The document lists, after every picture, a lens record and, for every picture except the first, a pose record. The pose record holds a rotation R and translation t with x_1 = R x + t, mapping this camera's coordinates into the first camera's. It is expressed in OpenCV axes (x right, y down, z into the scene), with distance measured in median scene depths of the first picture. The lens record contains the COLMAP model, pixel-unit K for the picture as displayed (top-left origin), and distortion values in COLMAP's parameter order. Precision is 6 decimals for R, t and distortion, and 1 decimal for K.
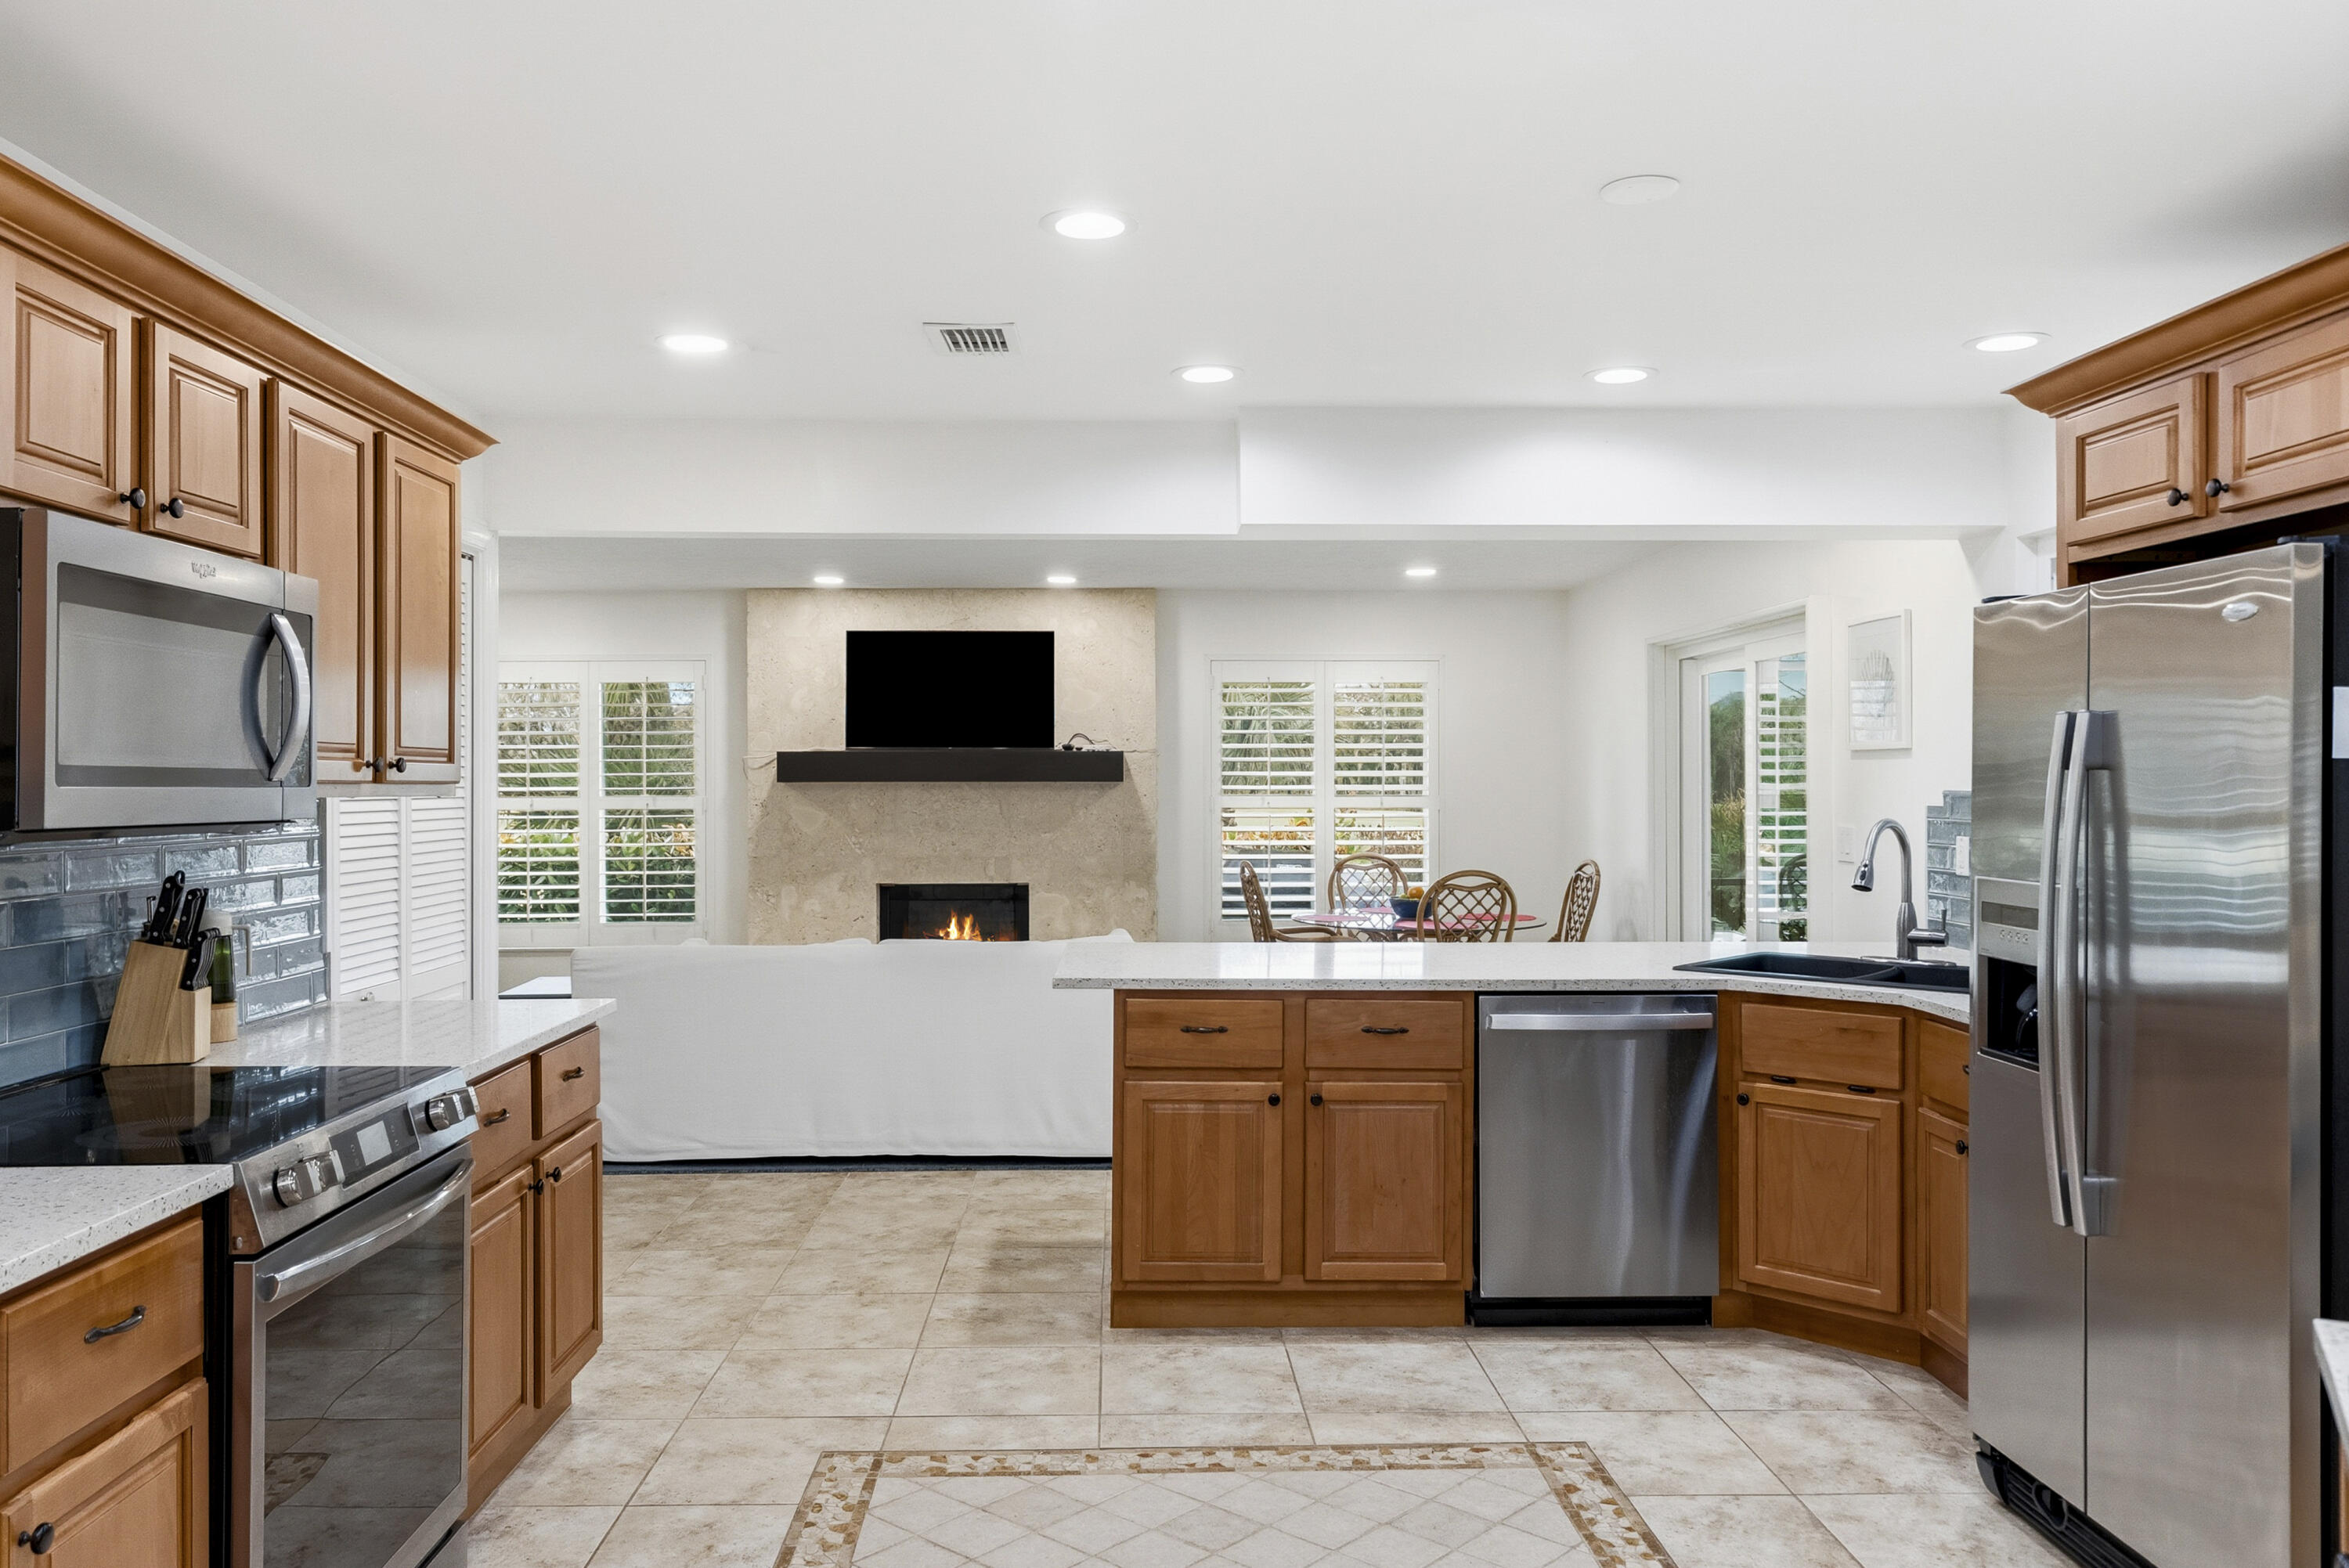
lens RADIAL K [[1732.7, 0, 1163.5], [0, 1732.7, 776.5], [0, 0, 1]] dist [0.005086, 0.002493]
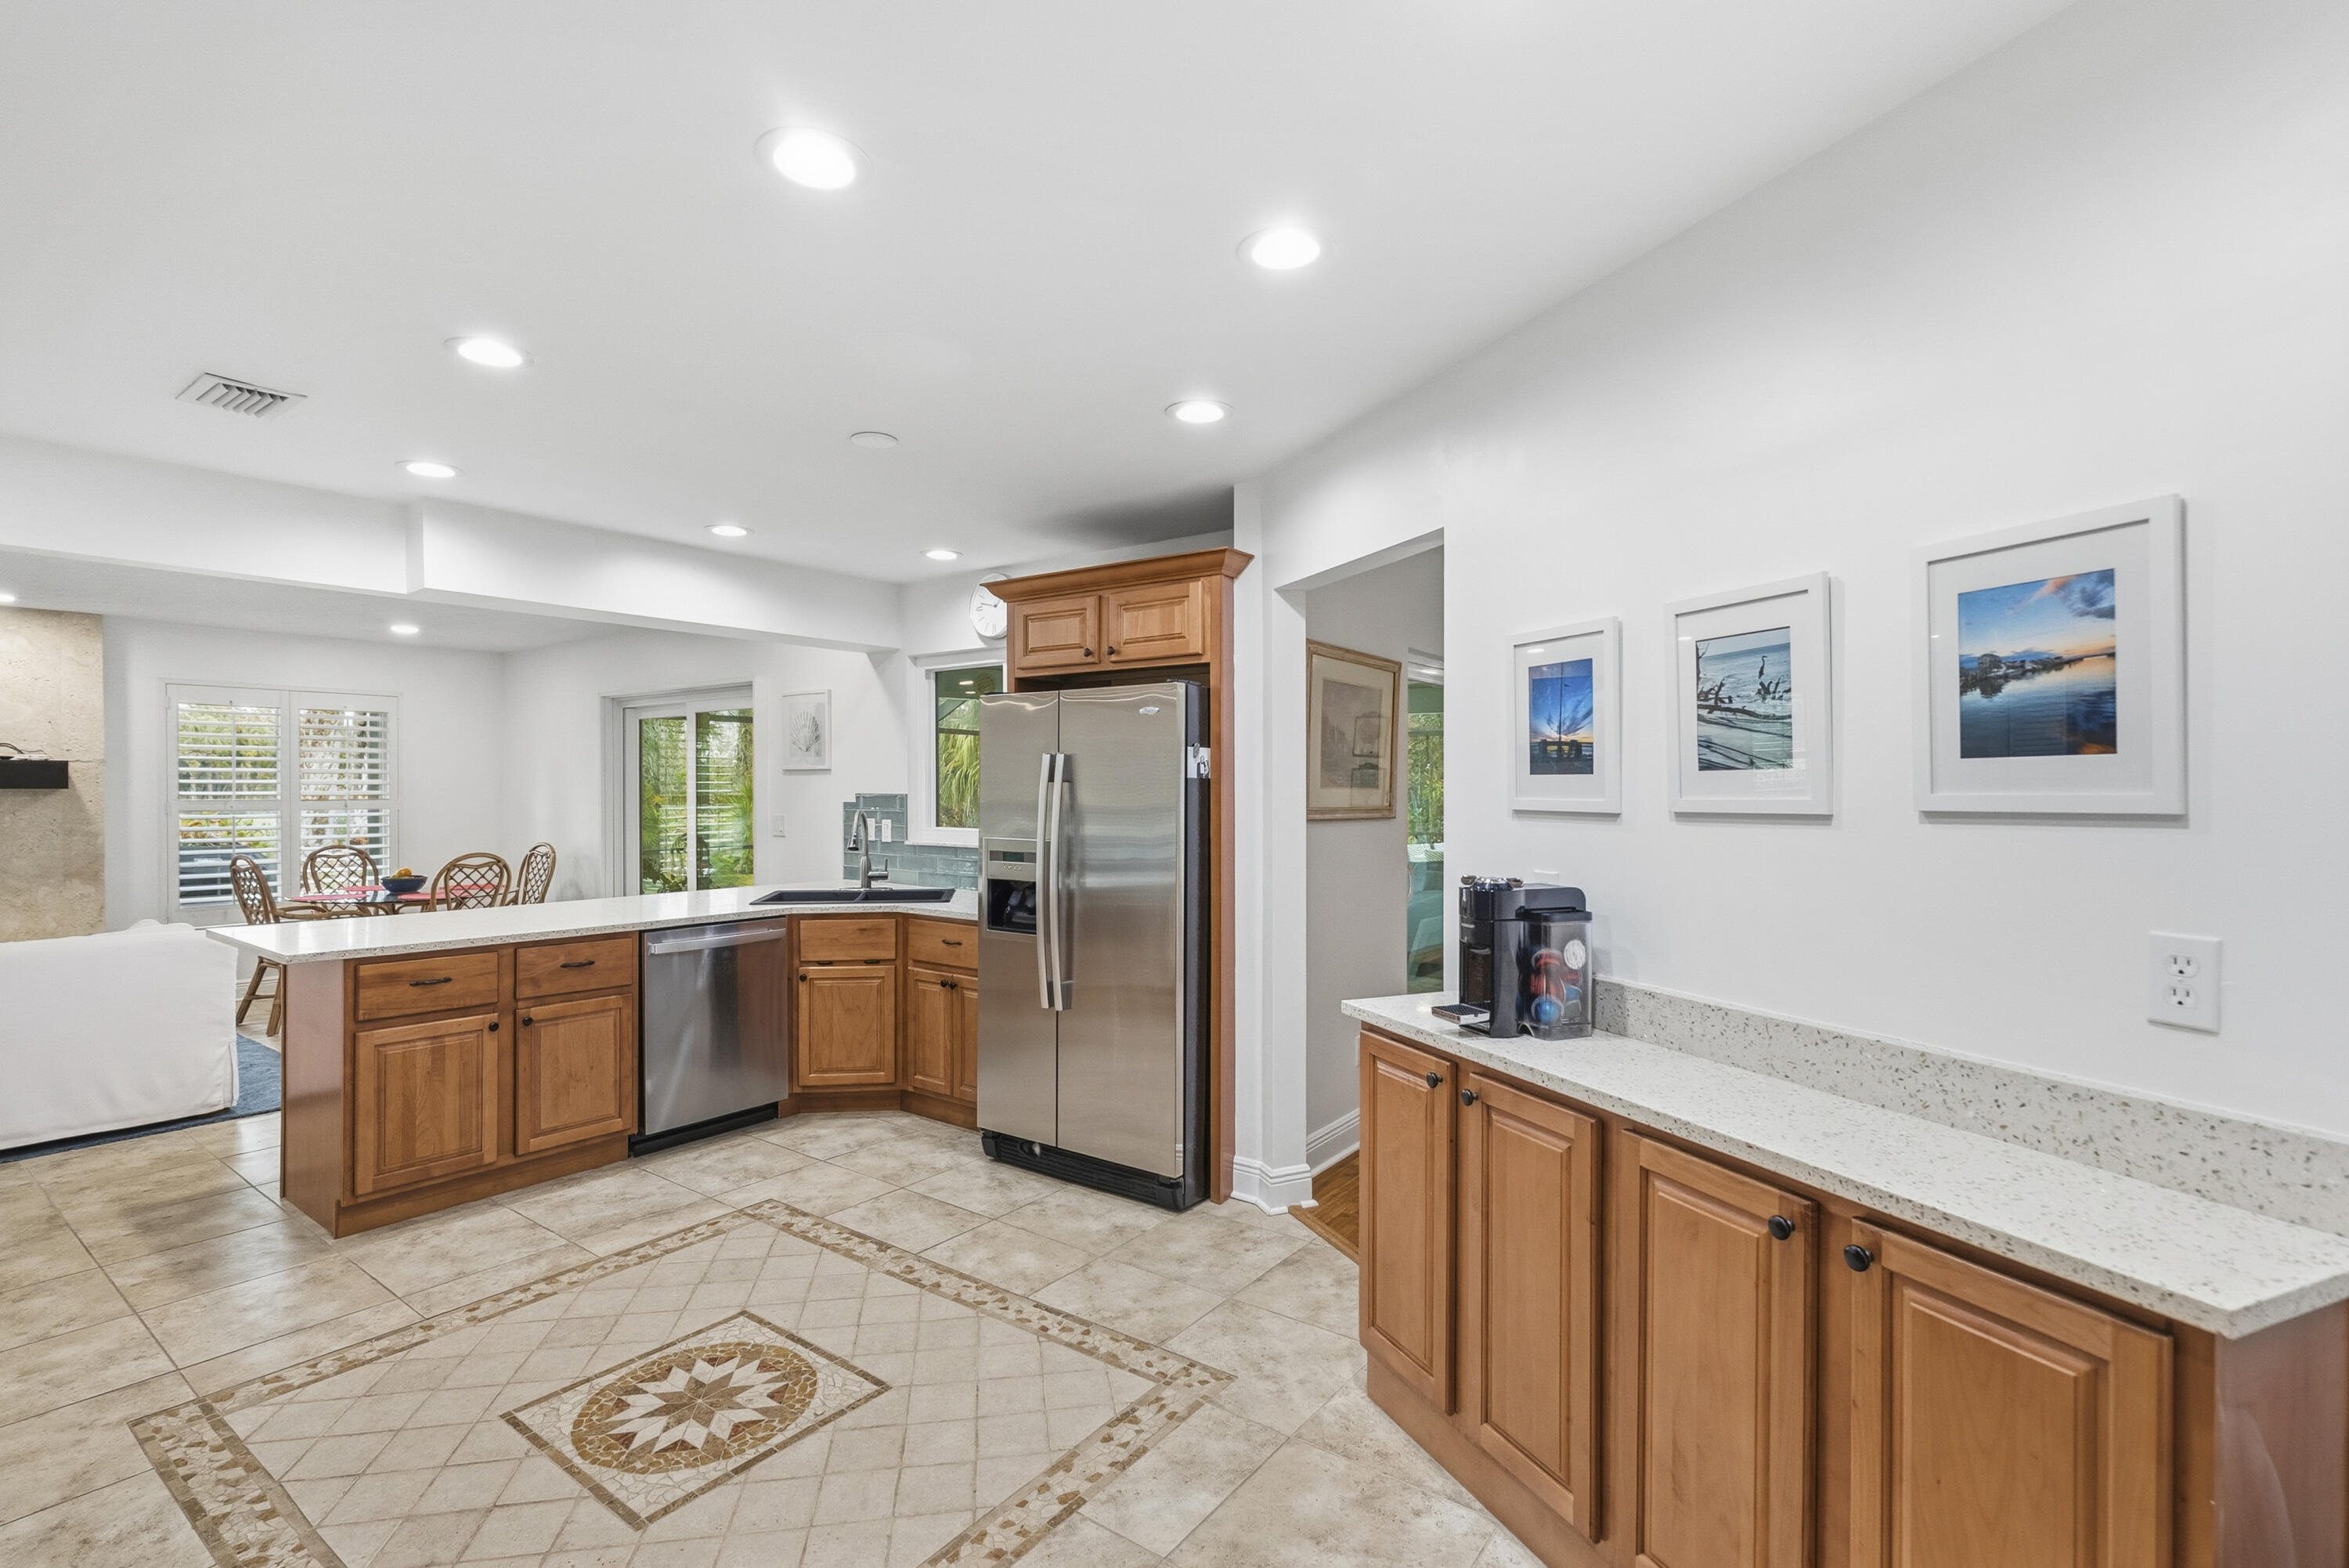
lens RADIAL K [[1074.6, 0, 1158.8], [0, 1074.6, 789.2], [0, 0, 1]] dist [-0.001817, 0.000479]
pose [[0.622068, -0.001686, 0.782962, -0.263518], [-0.001508, 0.999993, 0.003352, -0.000141], [-0.782962, -0.003266, 0.622061, 0.084547]]
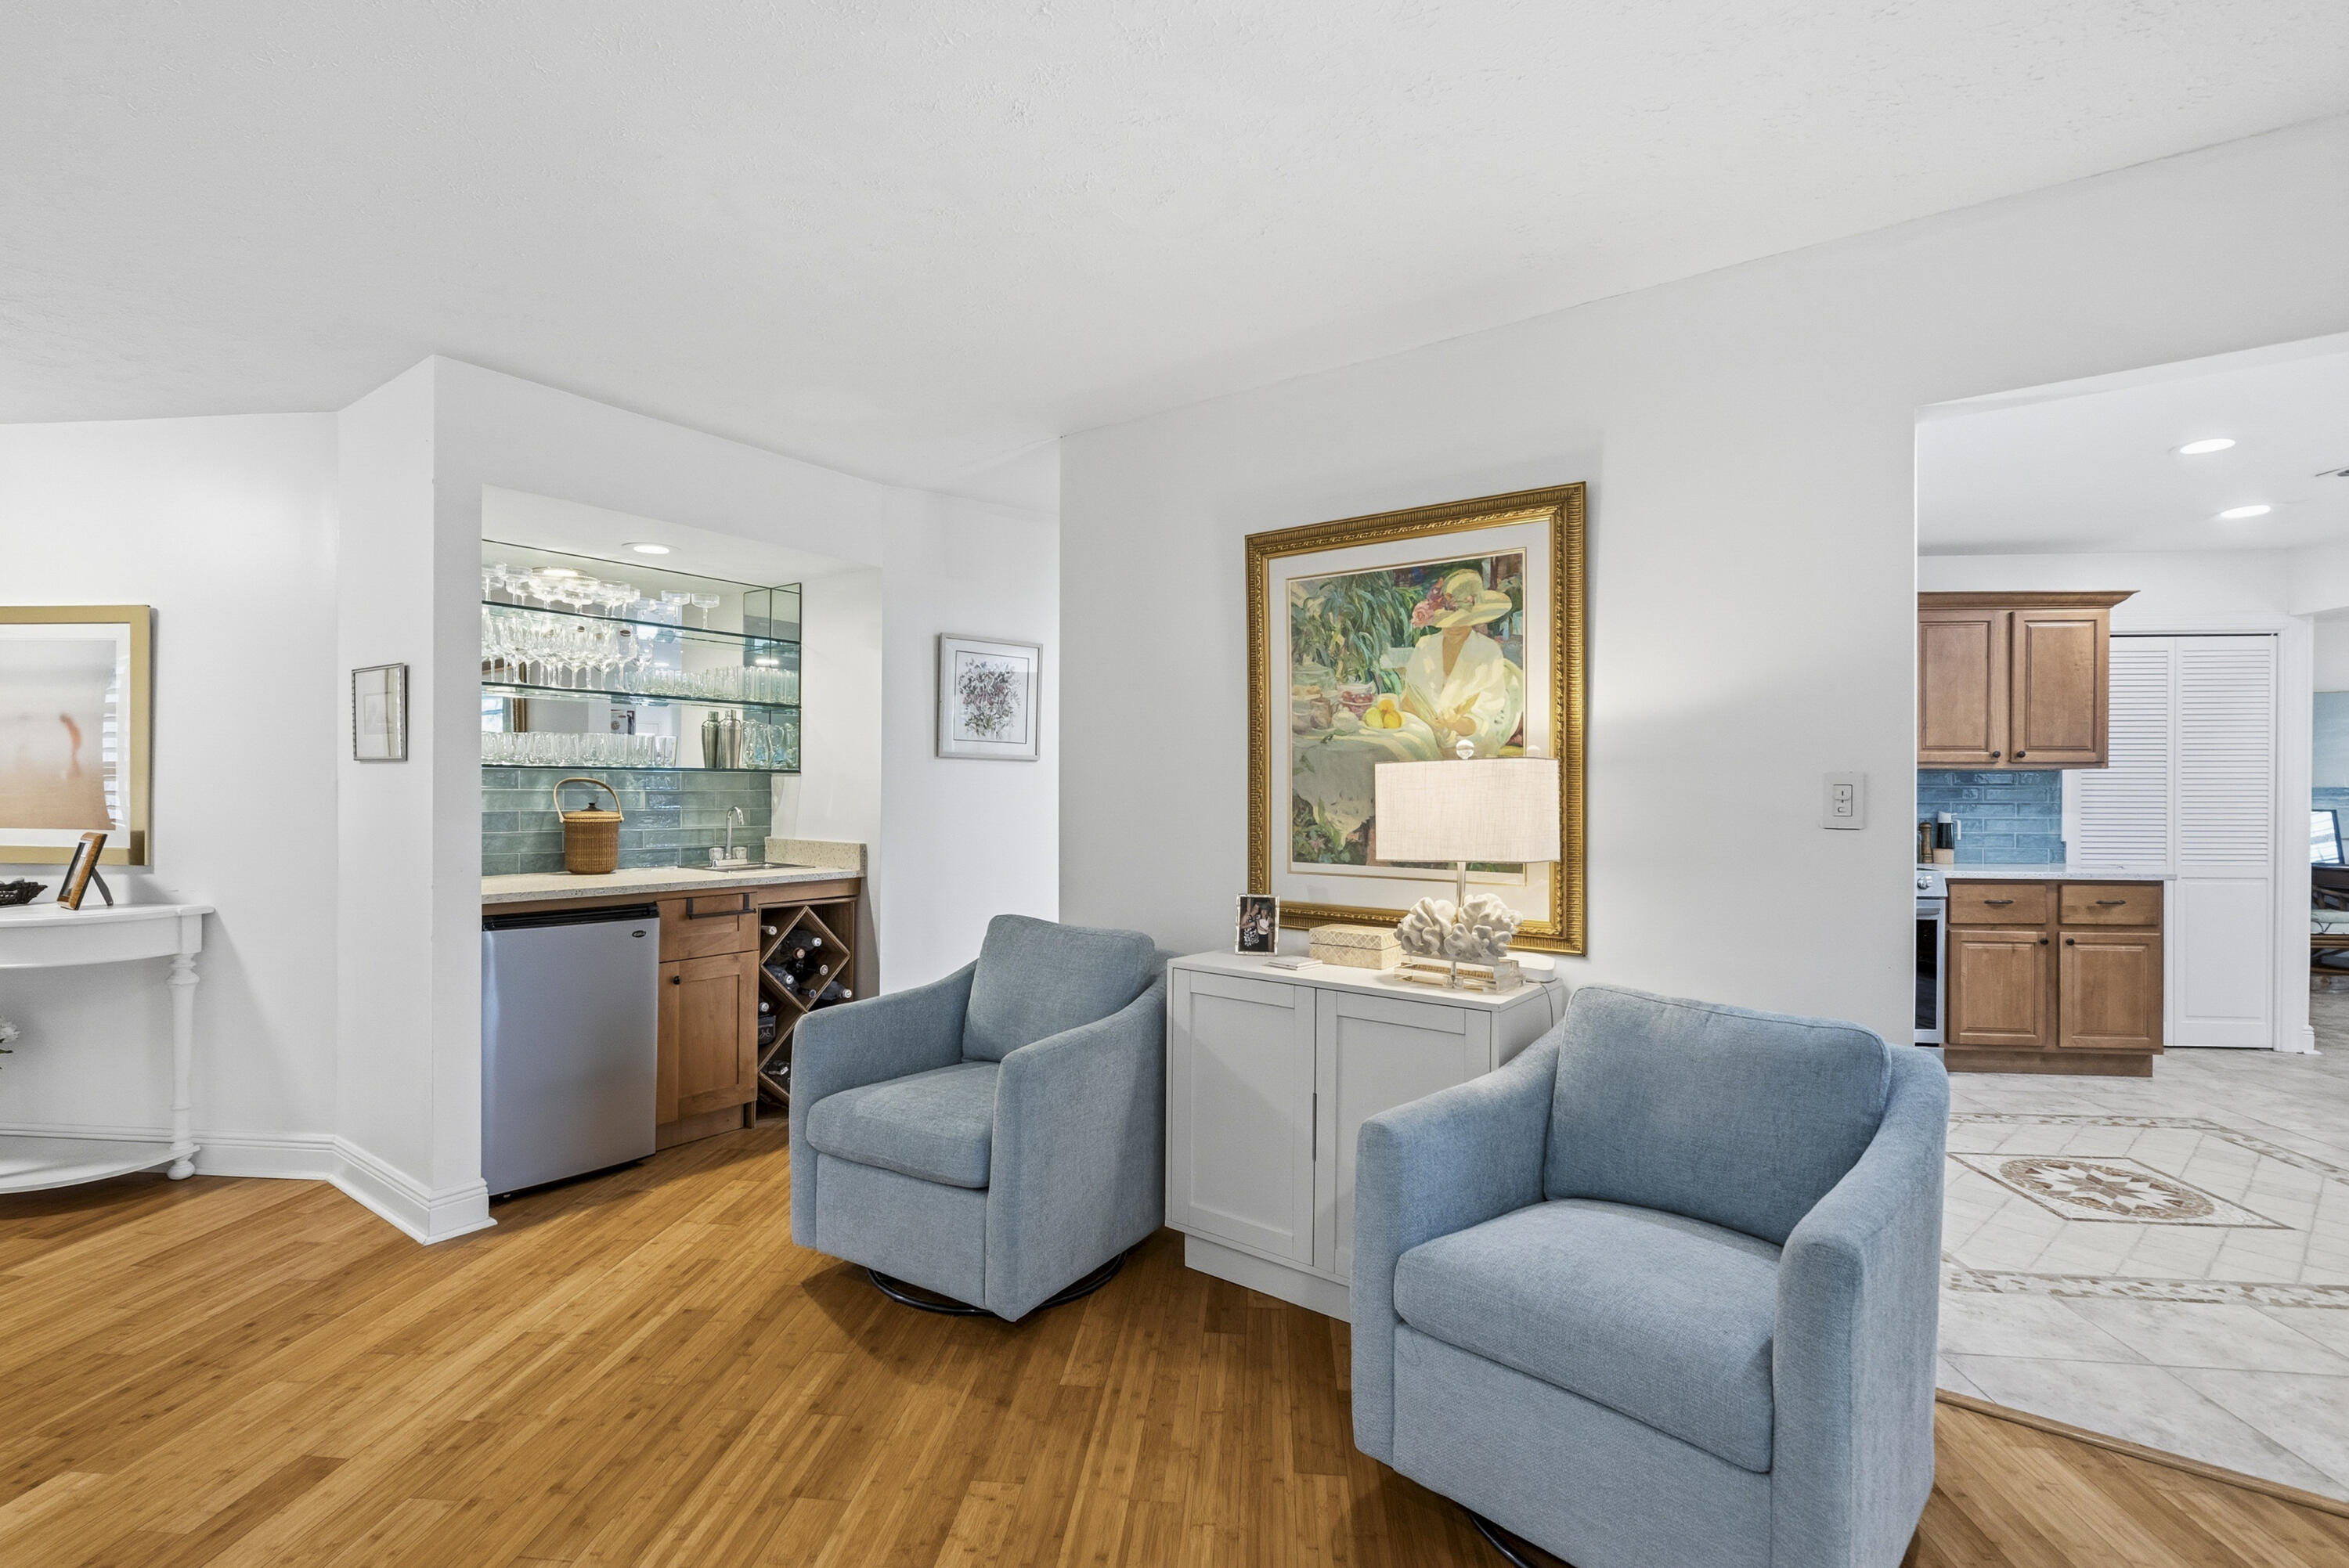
lens RADIAL K [[1078.6, 0, 1166.0], [0, 1078.6, 794.4], [0, 0, 1]] dist [-0.001070, -0.000307]
pose [[-0.124249, 0.004601, -0.992240, 0.898457], [0.001514, 0.999989, 0.004448, 0.030314], [0.992250, -0.000950, -0.124255, 0.039505]]
